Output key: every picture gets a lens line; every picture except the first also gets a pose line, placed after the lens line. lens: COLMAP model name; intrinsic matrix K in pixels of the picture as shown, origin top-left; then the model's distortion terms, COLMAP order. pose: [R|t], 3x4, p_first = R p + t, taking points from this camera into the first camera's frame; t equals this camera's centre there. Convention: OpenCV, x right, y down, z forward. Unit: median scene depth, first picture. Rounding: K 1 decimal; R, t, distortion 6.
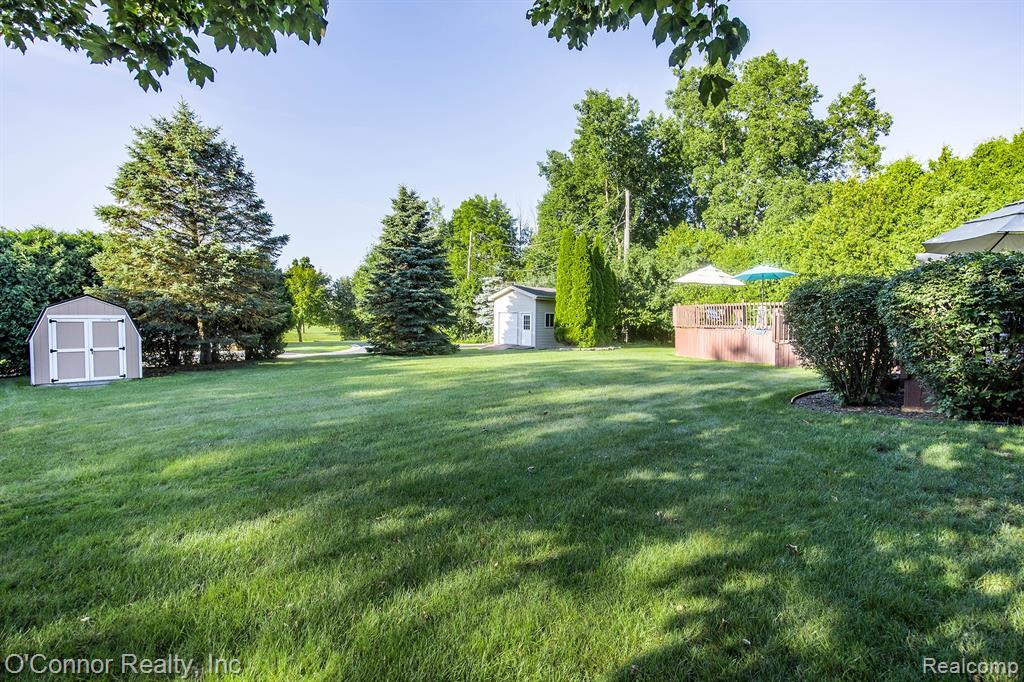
lens RADIAL K [[490.9, 0, 508.2], [0, 490.9, 338.9], [0, 0, 1]] dist [-0.006312, 0.000549]
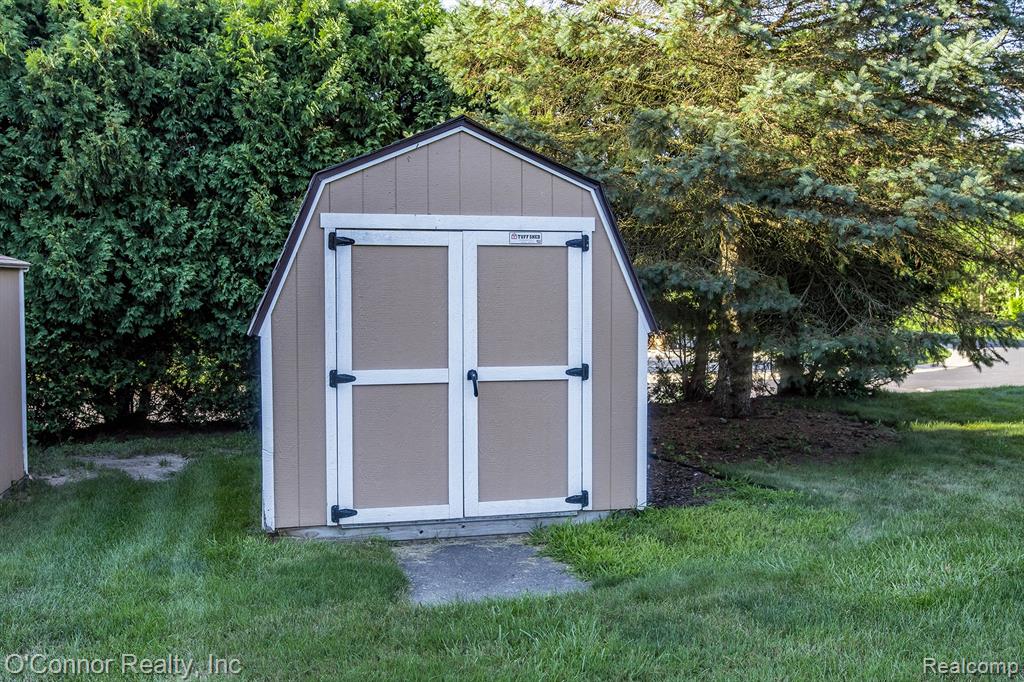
lens RADIAL K [[987.9, 0, 507.5], [0, 987.9, 341.1], [0, 0, 1]] dist [0.000433, 0.000000]
pose [[0.861106, 0.031679, -0.507438, -0.534401], [-0.019515, 0.999381, 0.029273, -0.005494], [0.508051, -0.015304, 0.861191, 0.546573]]
